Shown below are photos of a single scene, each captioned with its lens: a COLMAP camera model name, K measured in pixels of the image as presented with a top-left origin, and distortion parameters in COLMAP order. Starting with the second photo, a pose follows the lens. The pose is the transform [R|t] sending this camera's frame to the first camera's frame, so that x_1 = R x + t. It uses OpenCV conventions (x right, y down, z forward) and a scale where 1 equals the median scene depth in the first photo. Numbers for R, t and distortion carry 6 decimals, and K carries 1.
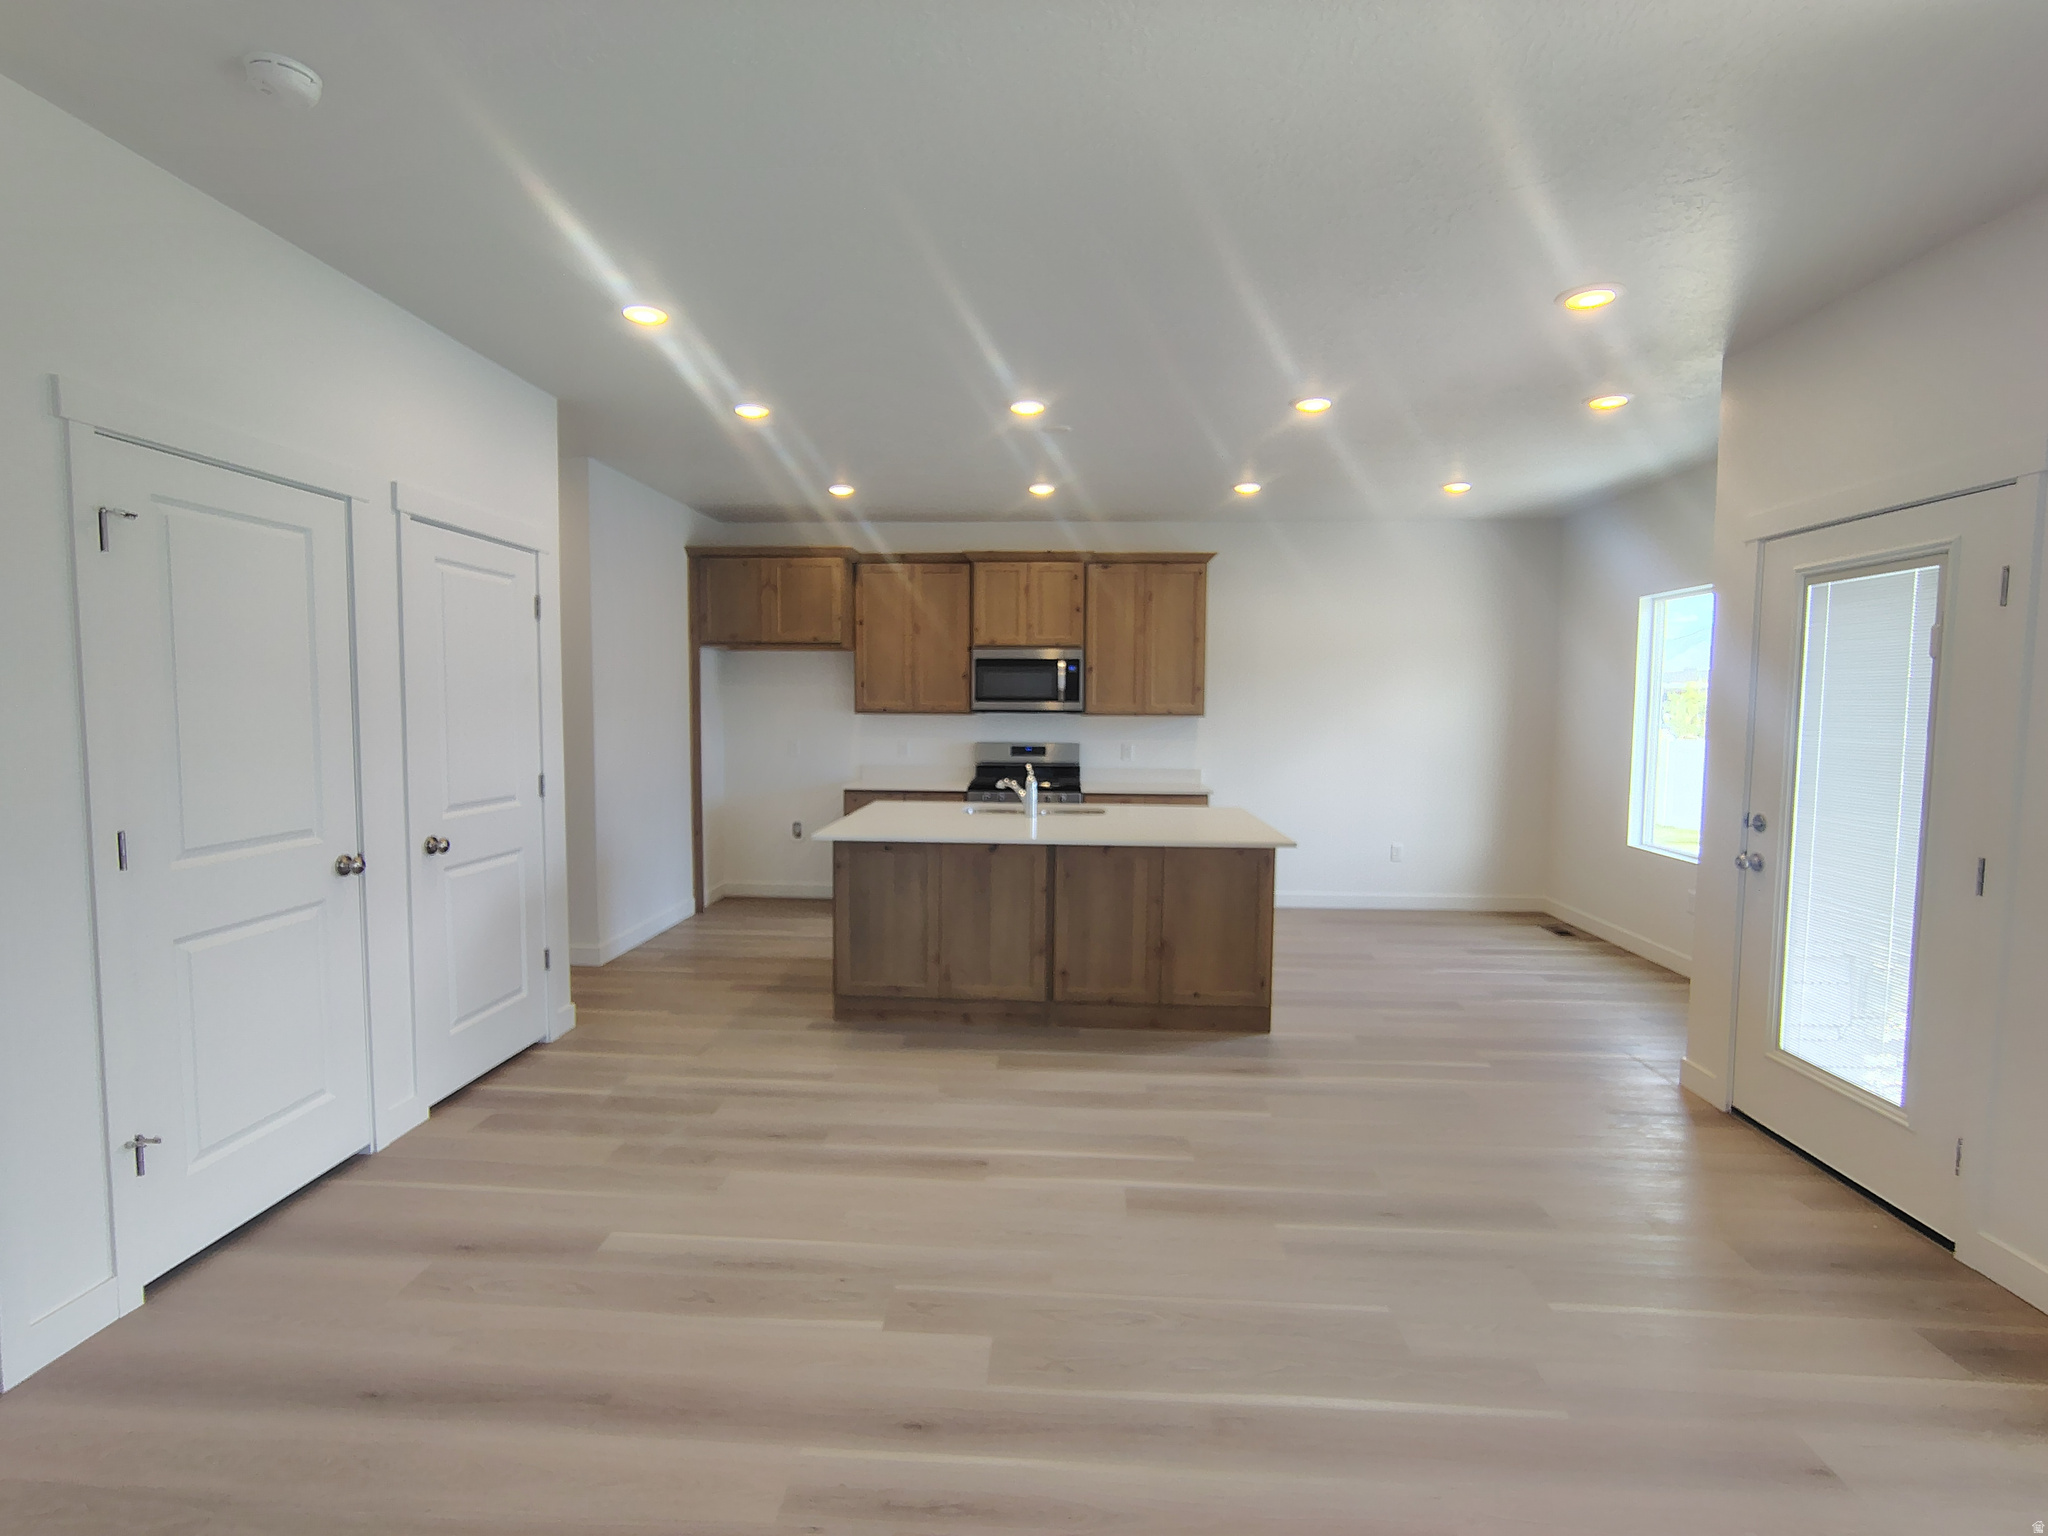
lens RADIAL K [[955.0, 0, 1017.1], [0, 955.0, 770.3], [0, 0, 1]] dist [0.002170, 0.000030]
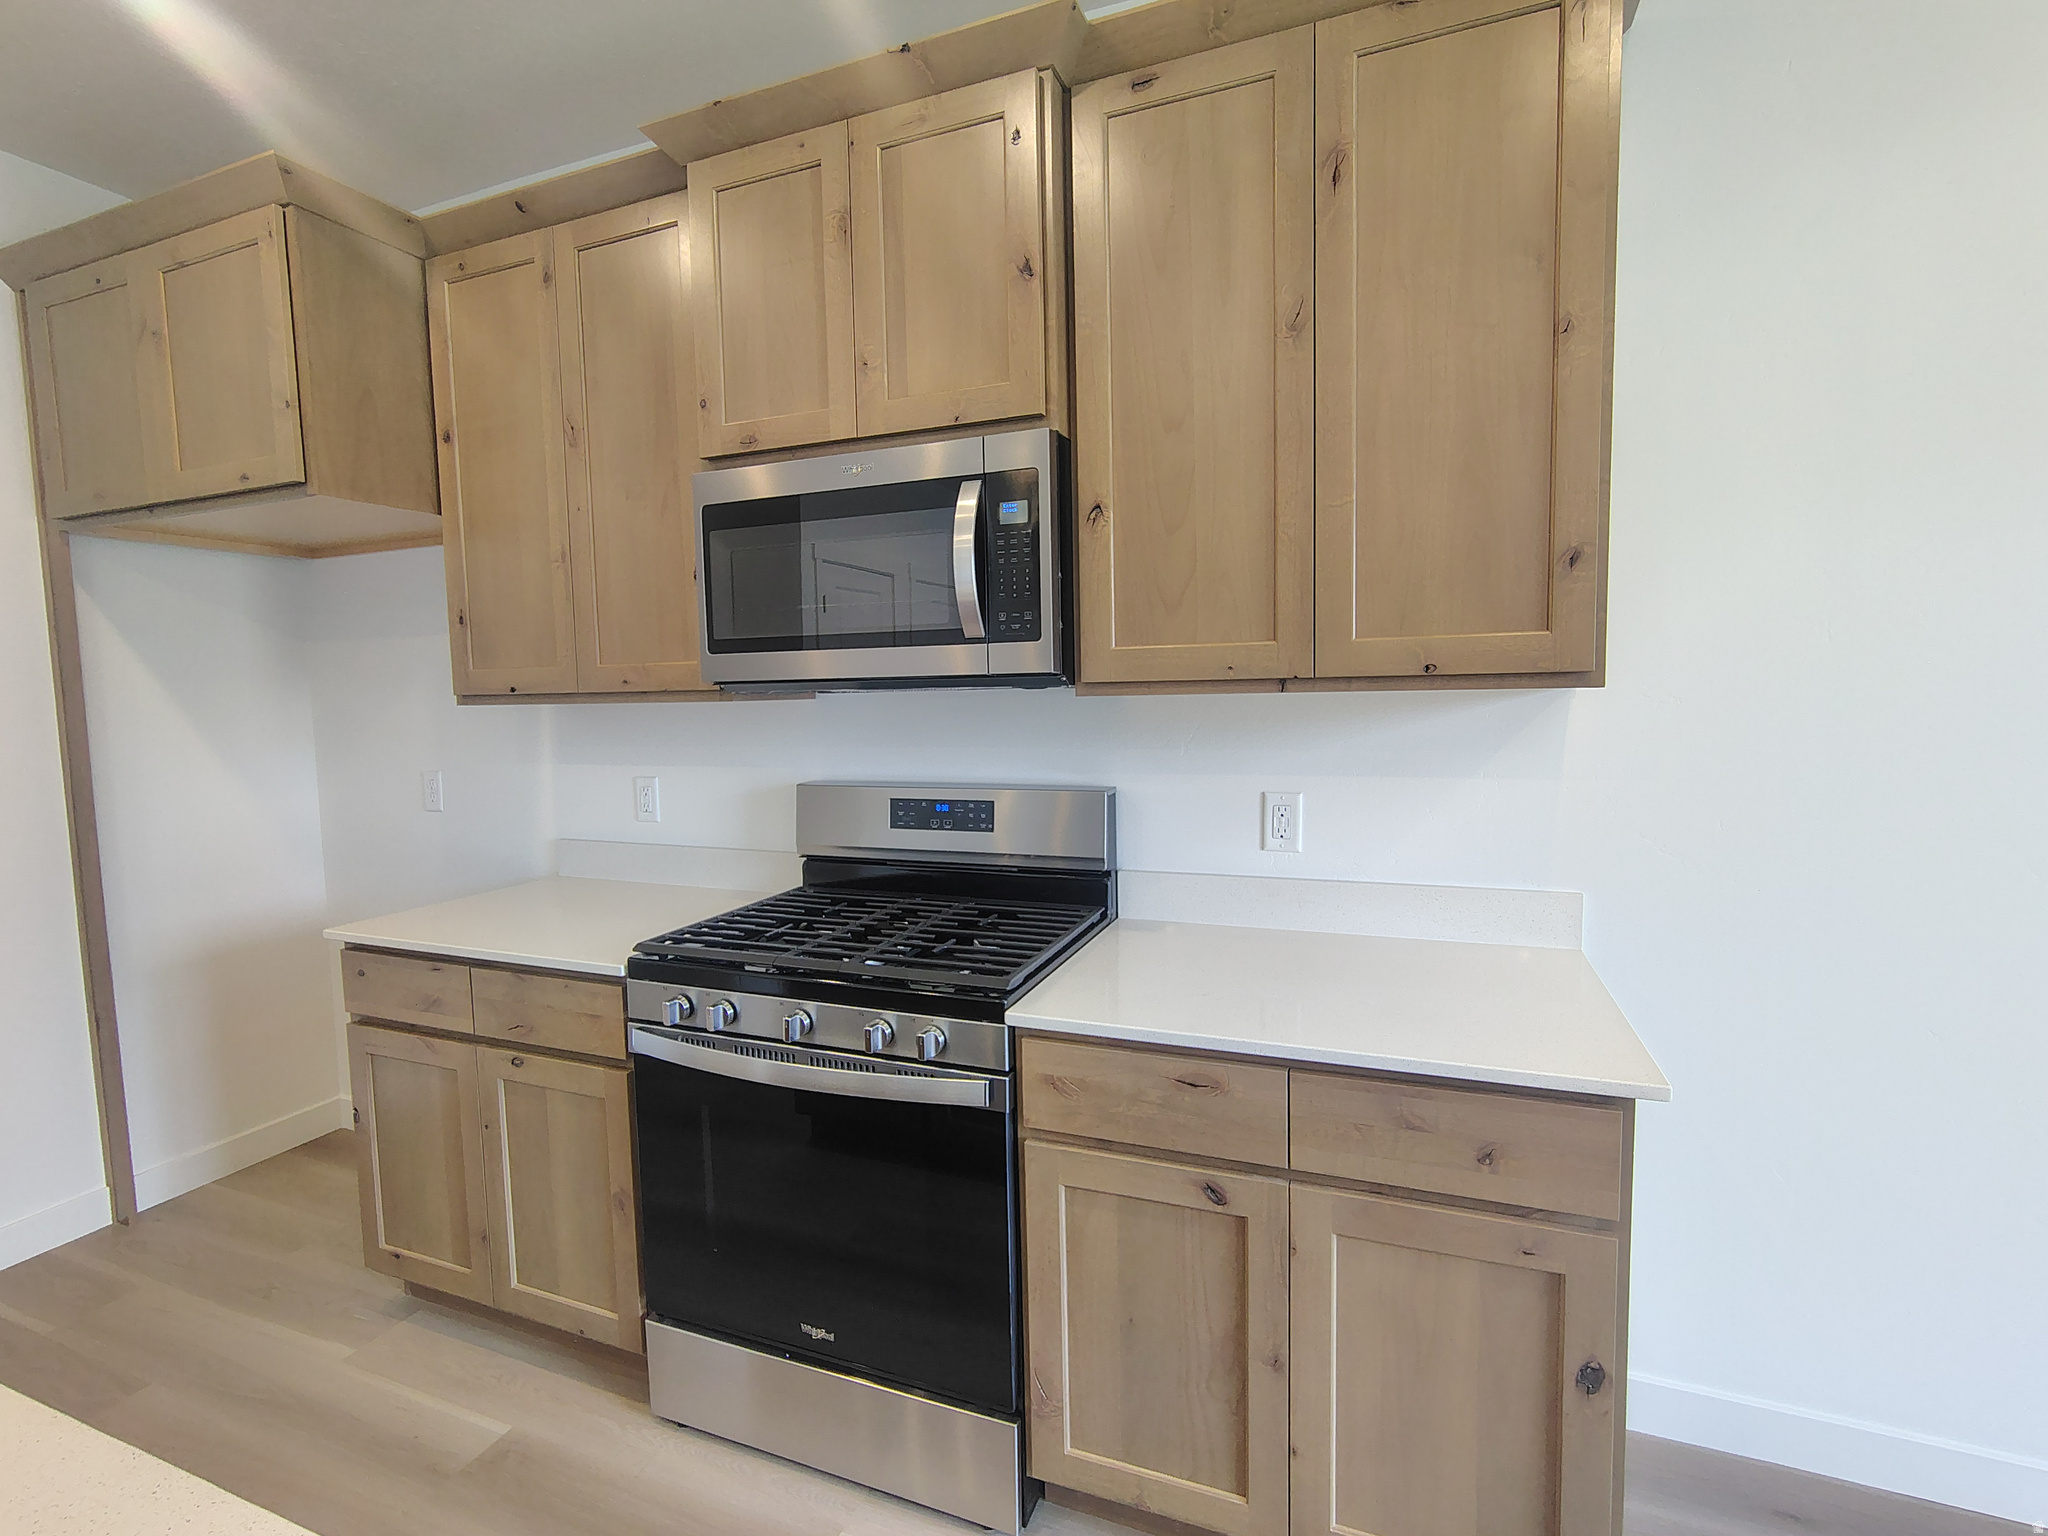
lens RADIAL K [[955.0, 0, 1020.6], [0, 955.0, 770.4], [0, 0, 1]] dist [0.002170, 0.000030]
pose [[0.950485, 0.000581, -0.310770, 0.138258], [0.004172, 0.999884, 0.014630, -0.041072], [0.310742, -0.015202, 0.950373, 0.755517]]
